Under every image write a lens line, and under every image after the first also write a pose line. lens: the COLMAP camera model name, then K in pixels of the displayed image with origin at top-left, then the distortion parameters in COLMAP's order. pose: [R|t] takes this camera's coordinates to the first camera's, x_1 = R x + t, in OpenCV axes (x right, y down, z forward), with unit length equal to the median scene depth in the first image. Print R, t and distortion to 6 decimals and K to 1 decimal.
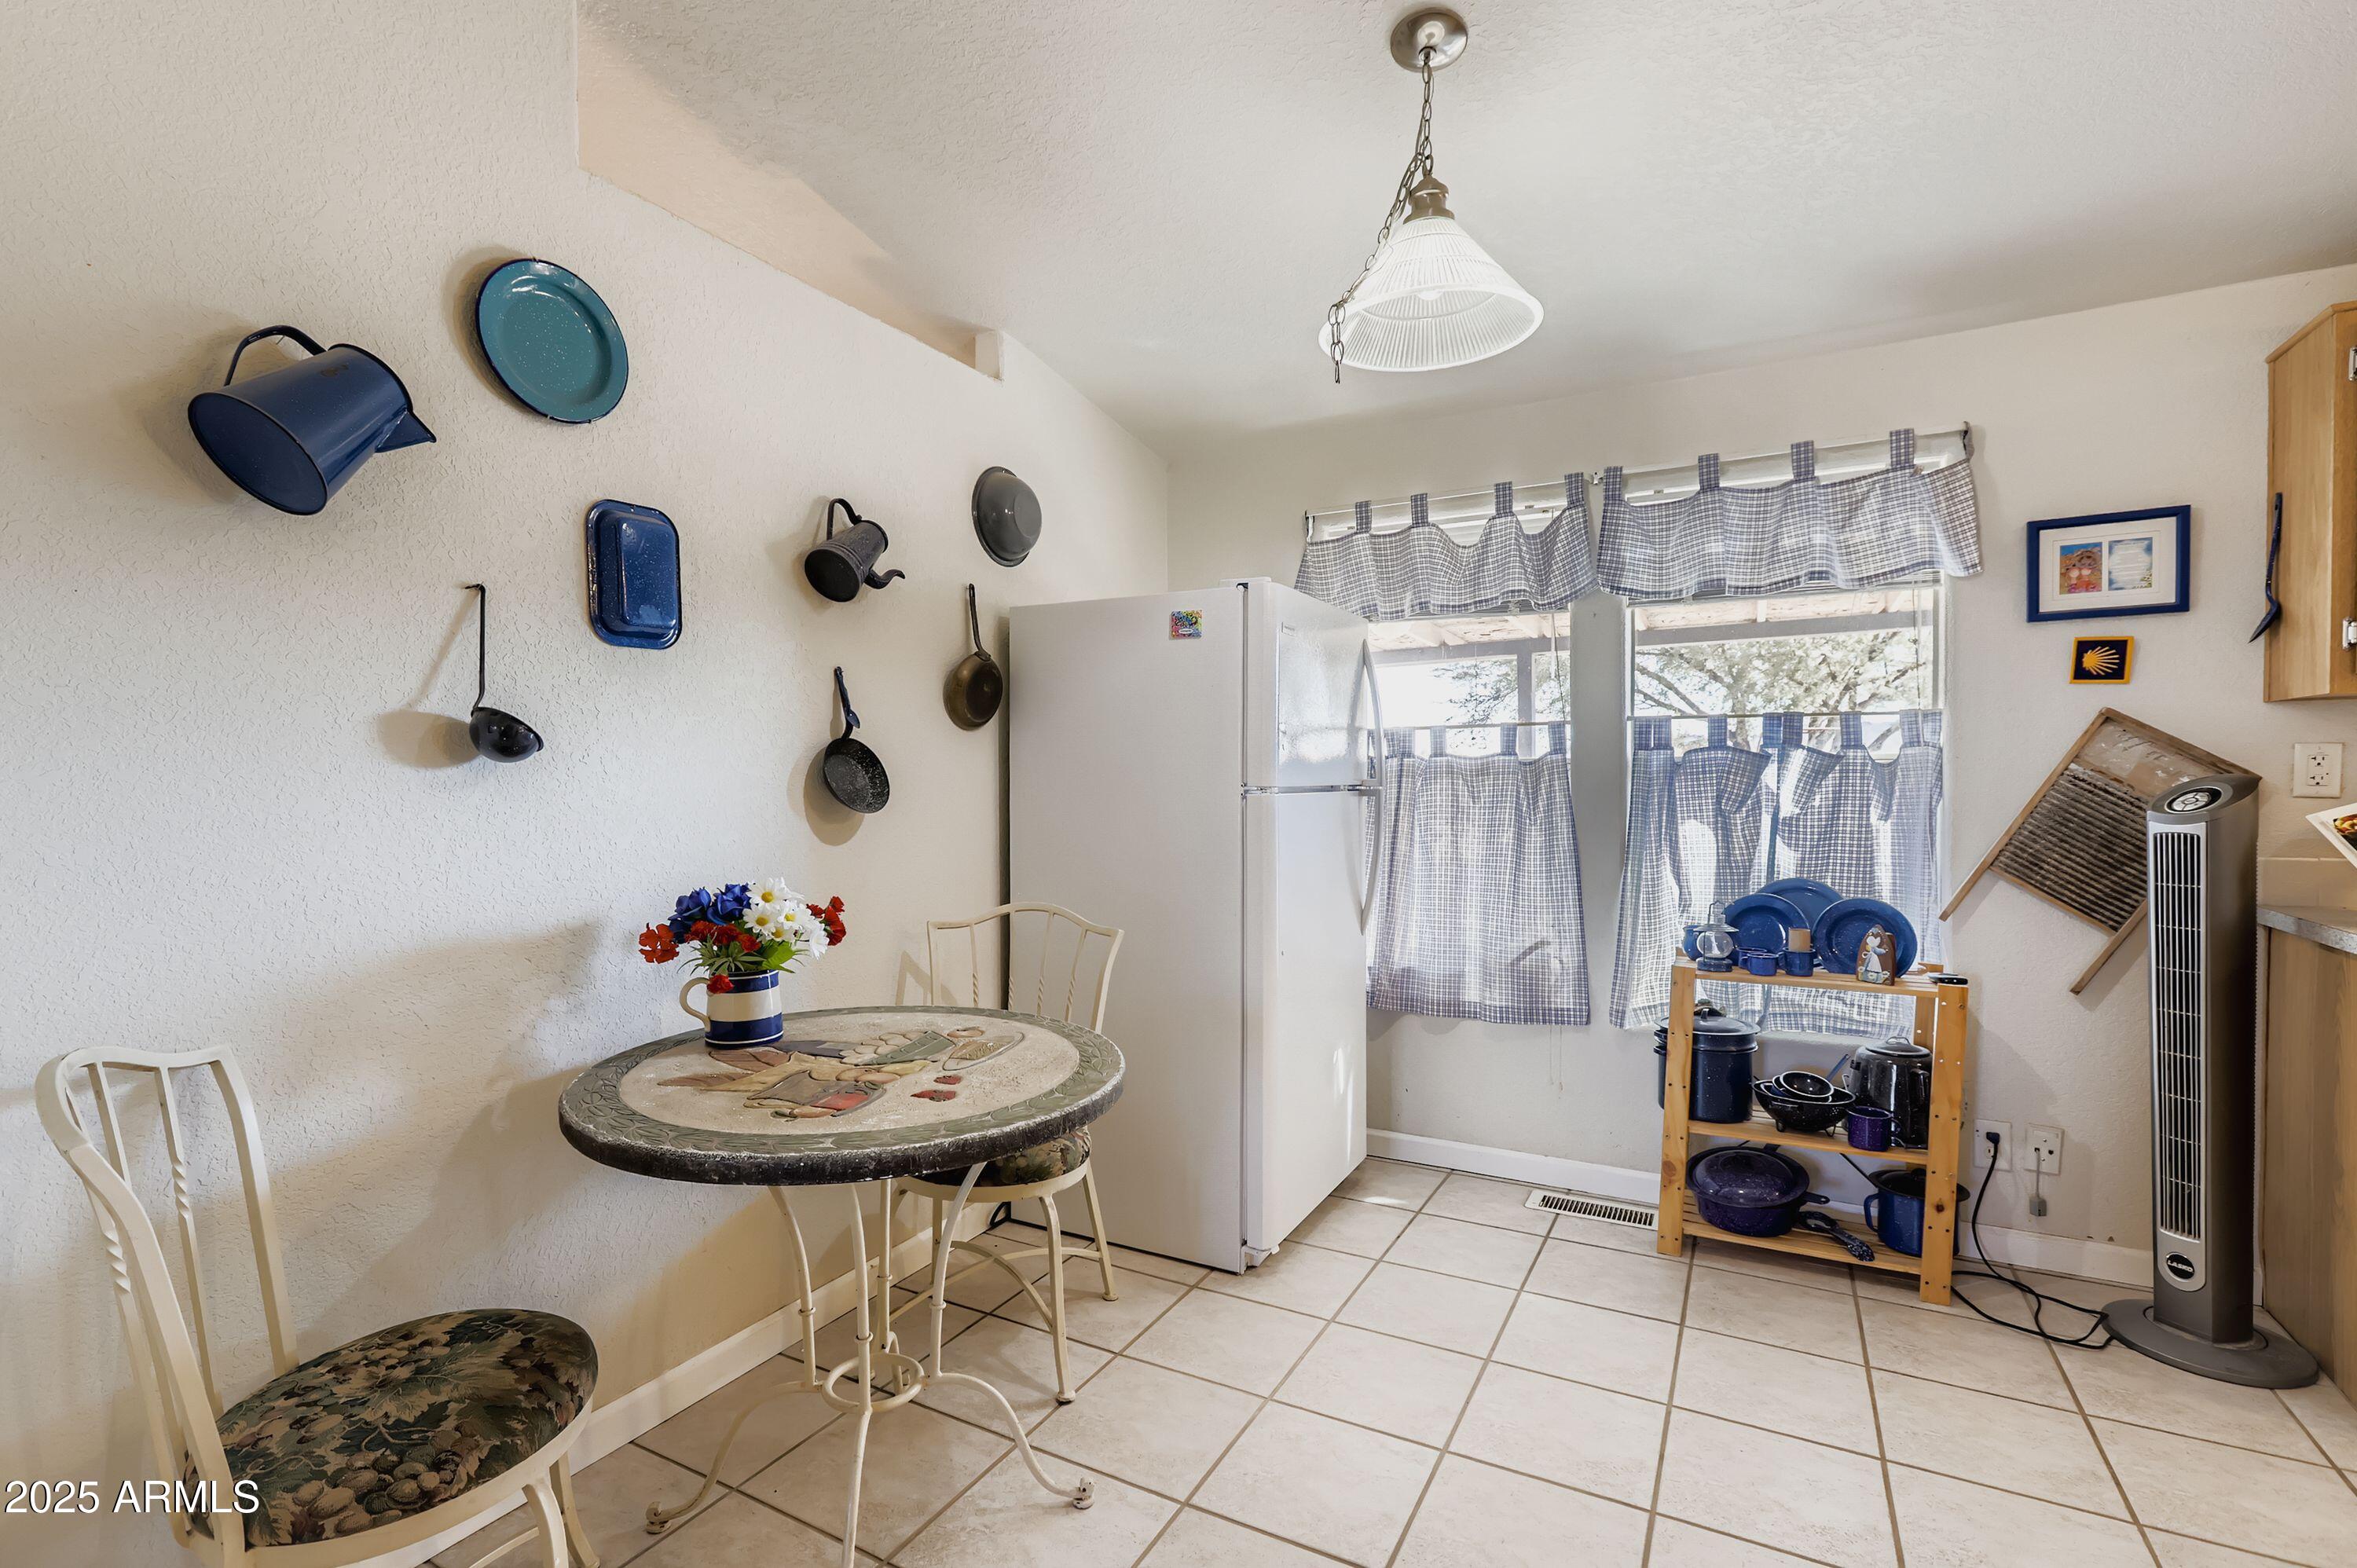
lens RADIAL K [[1072.2, 0, 1164.8], [0, 1072.2, 775.7], [0, 0, 1]] dist [-0.031307, 0.030930]
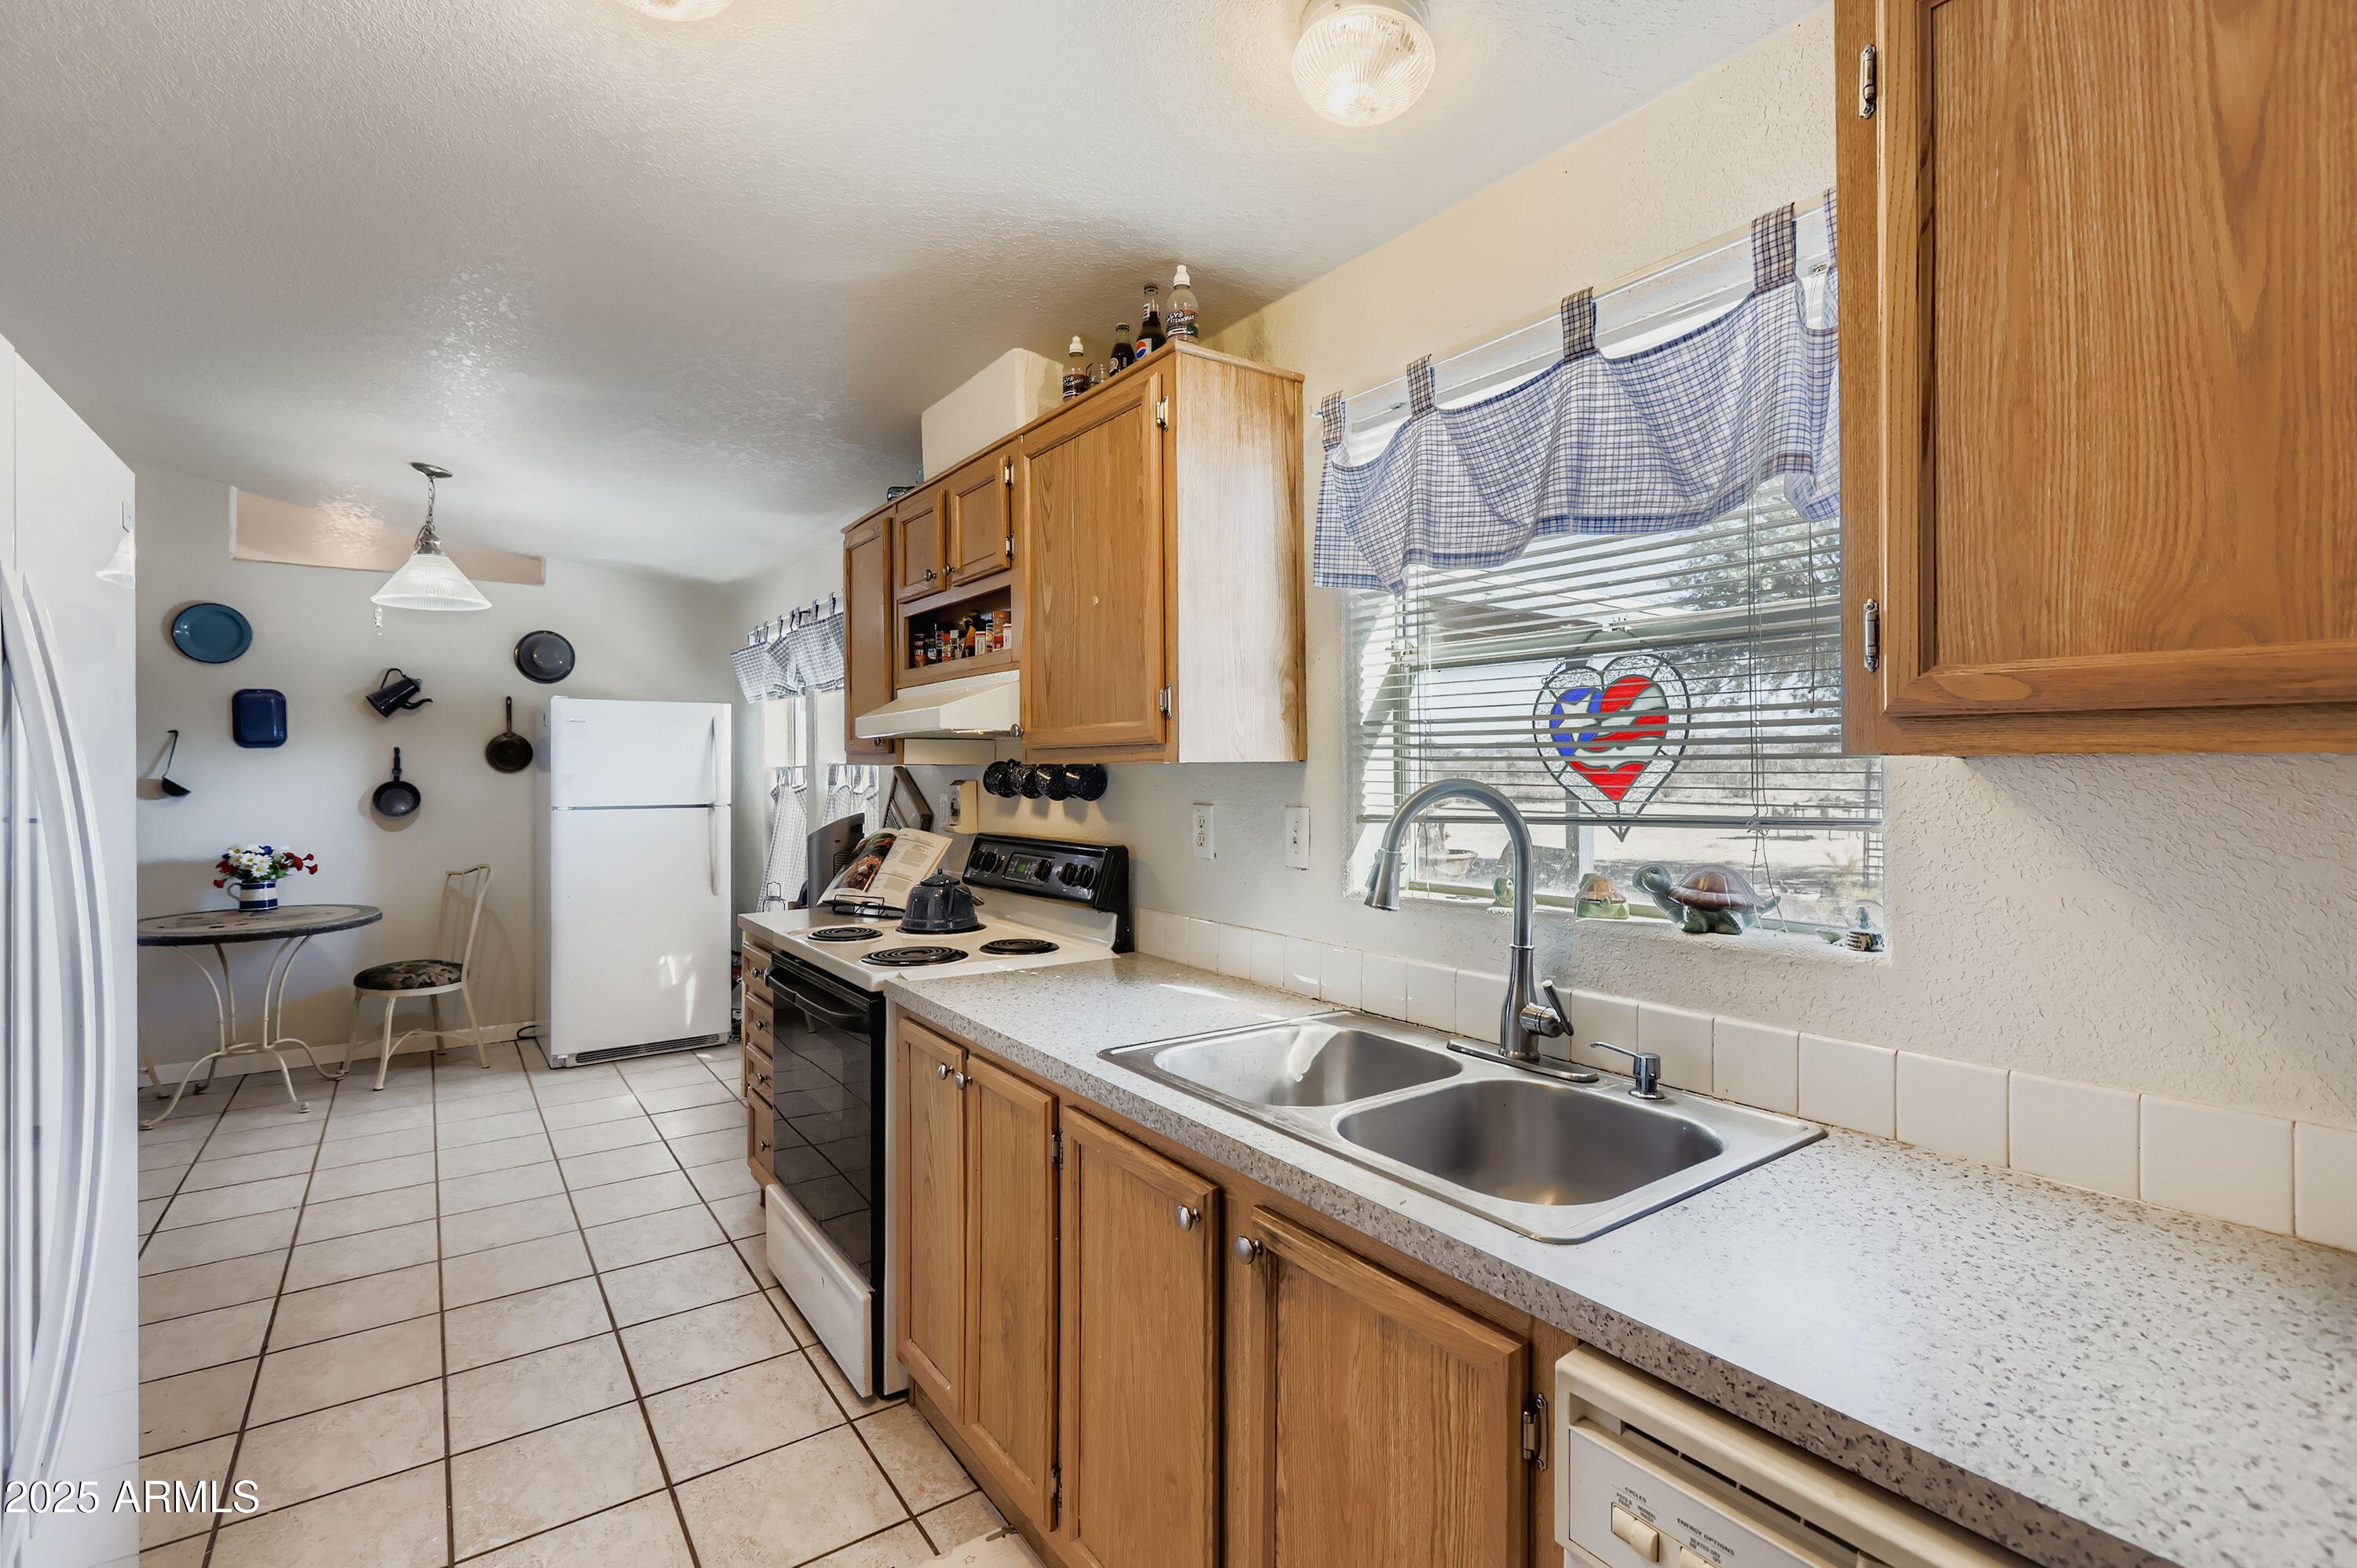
lens RADIAL K [[1072.2, 0, 1164.8], [0, 1072.2, 775.7], [0, 0, 1]] dist [-0.031307, 0.030930]
pose [[0.898527, 0.003424, -0.438906, 2.336701], [0.000281, 0.999965, 0.008377, -0.074590], [0.438919, -0.007650, 0.898494, -0.255851]]
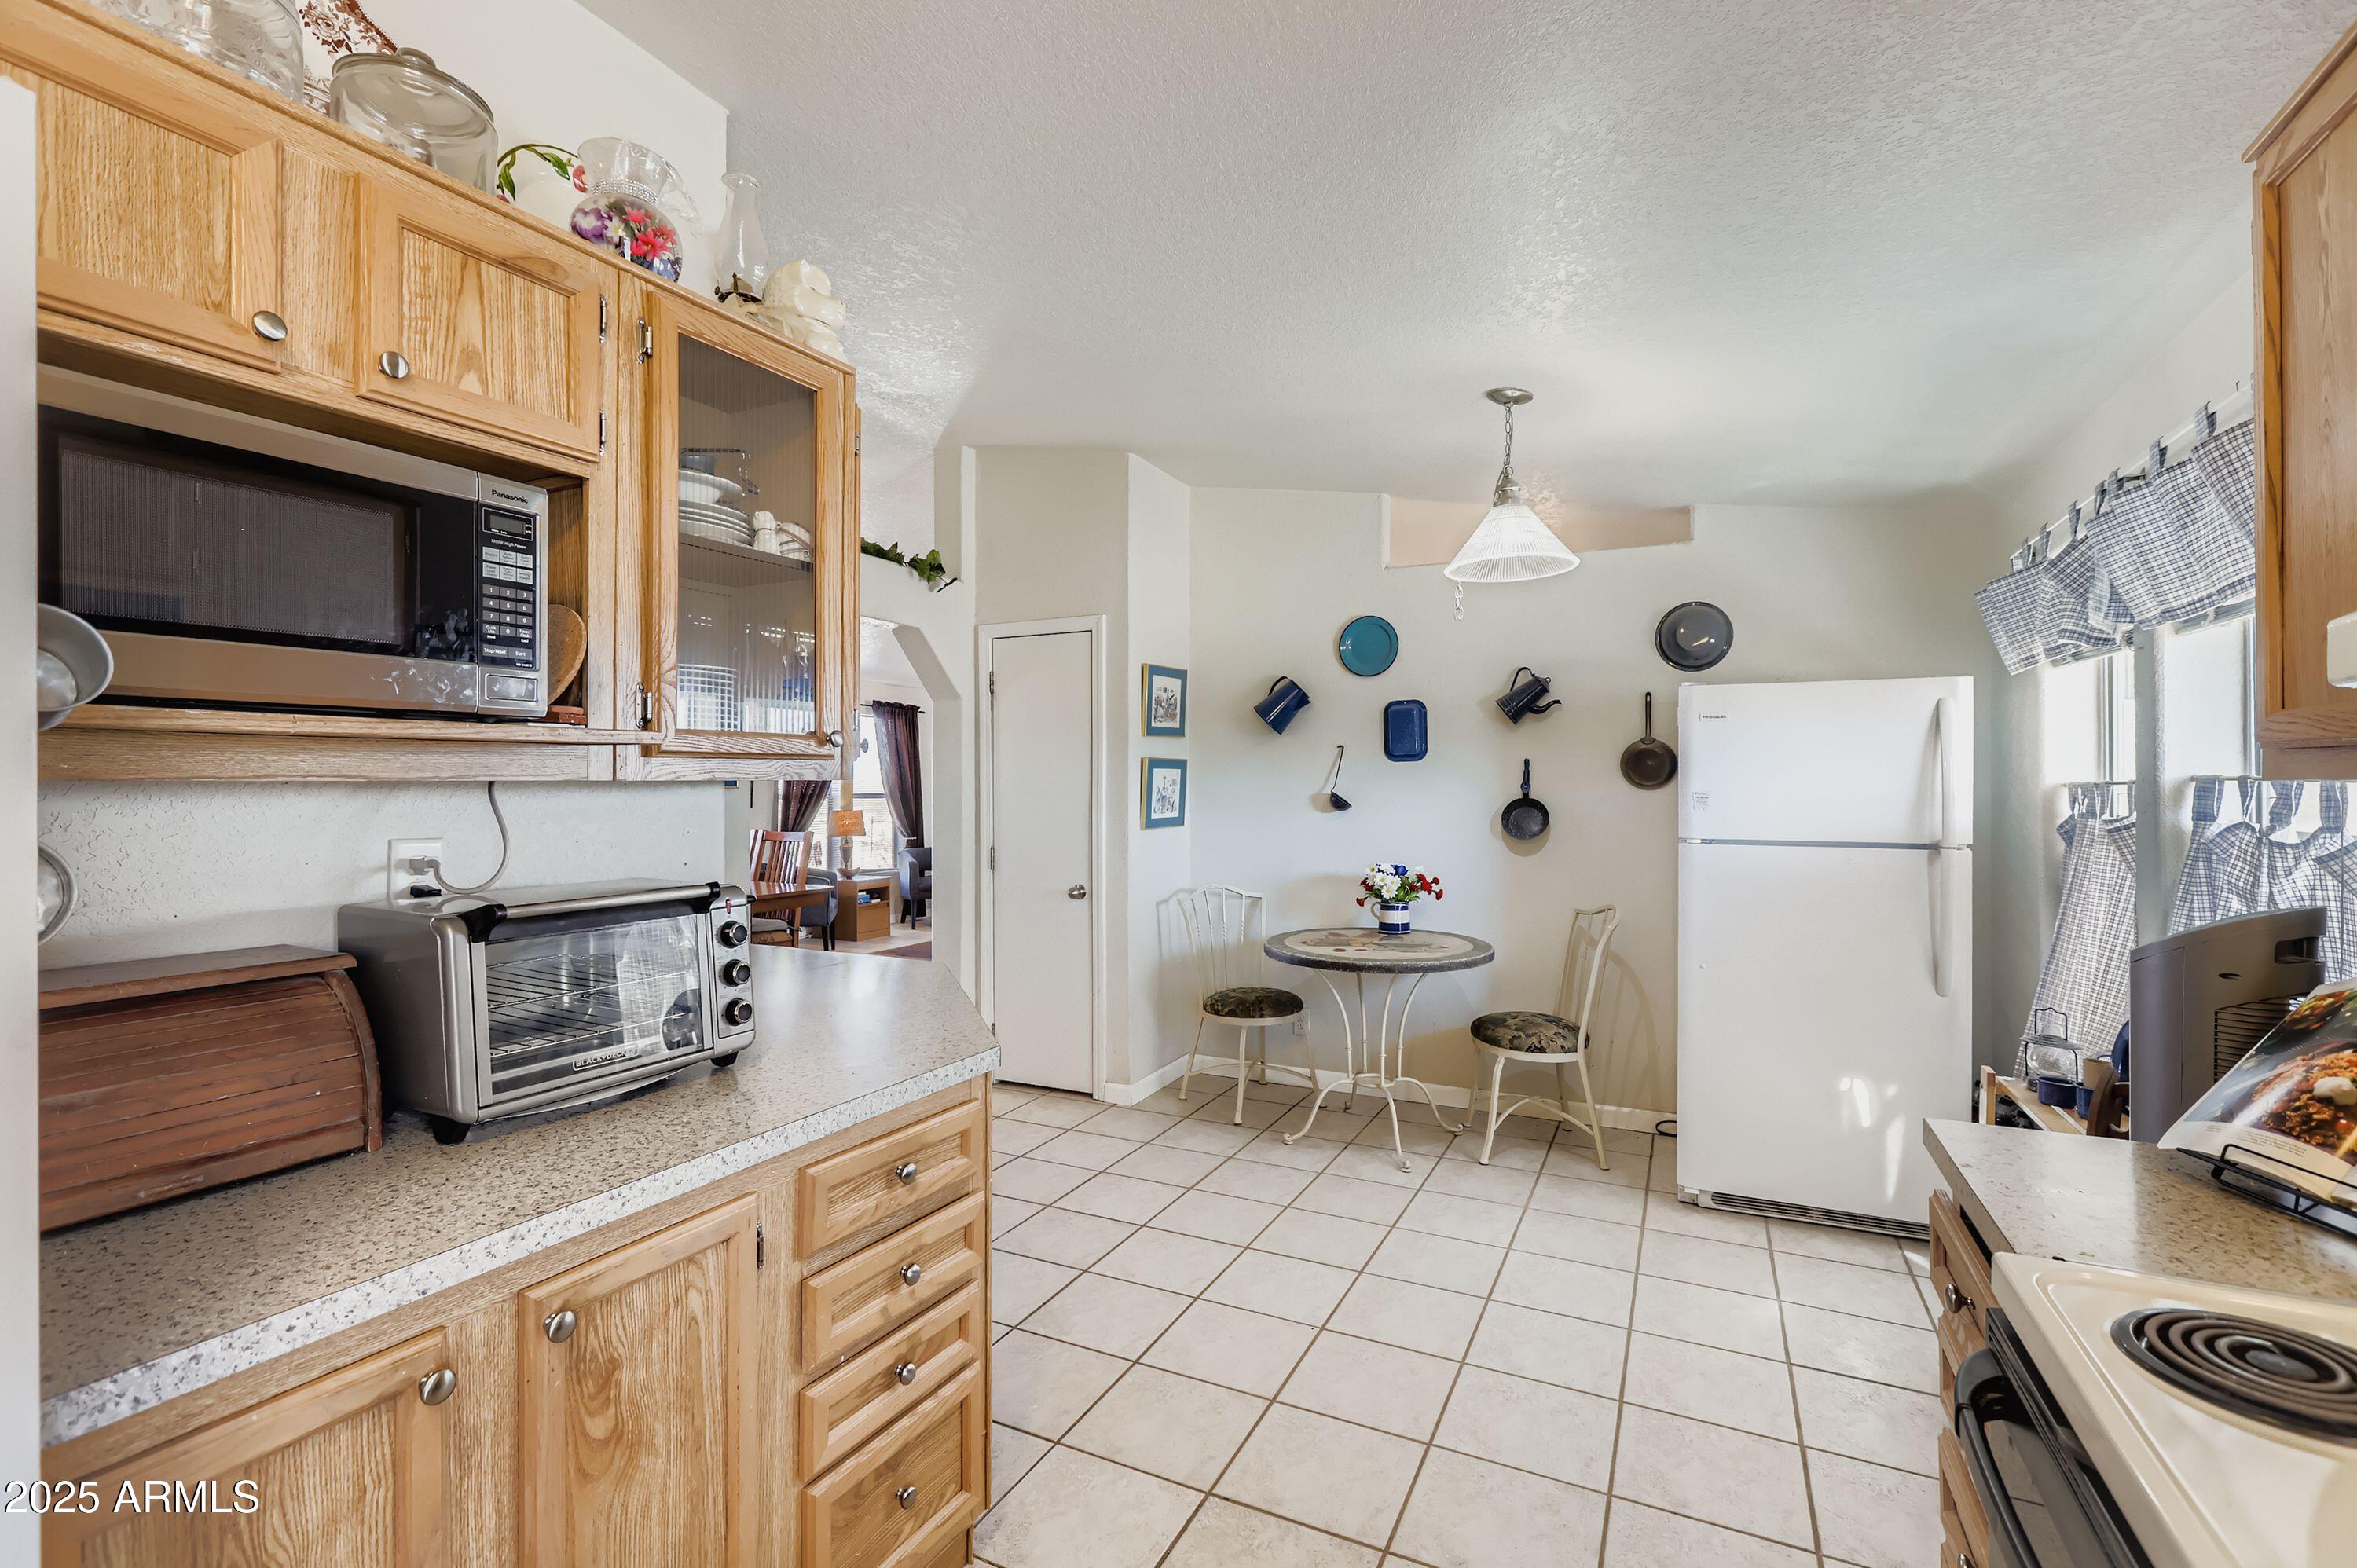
lens RADIAL K [[1057.6, 0, 1159.3], [0, 1057.6, 780.7], [0, 0, 1]] dist [-0.012609, 0.001457]
pose [[0.035774, 0.000907, -0.999359, 1.728696], [-0.001119, 0.999999, 0.000868, -0.077881], [0.999359, 0.001087, 0.035775, 0.375918]]
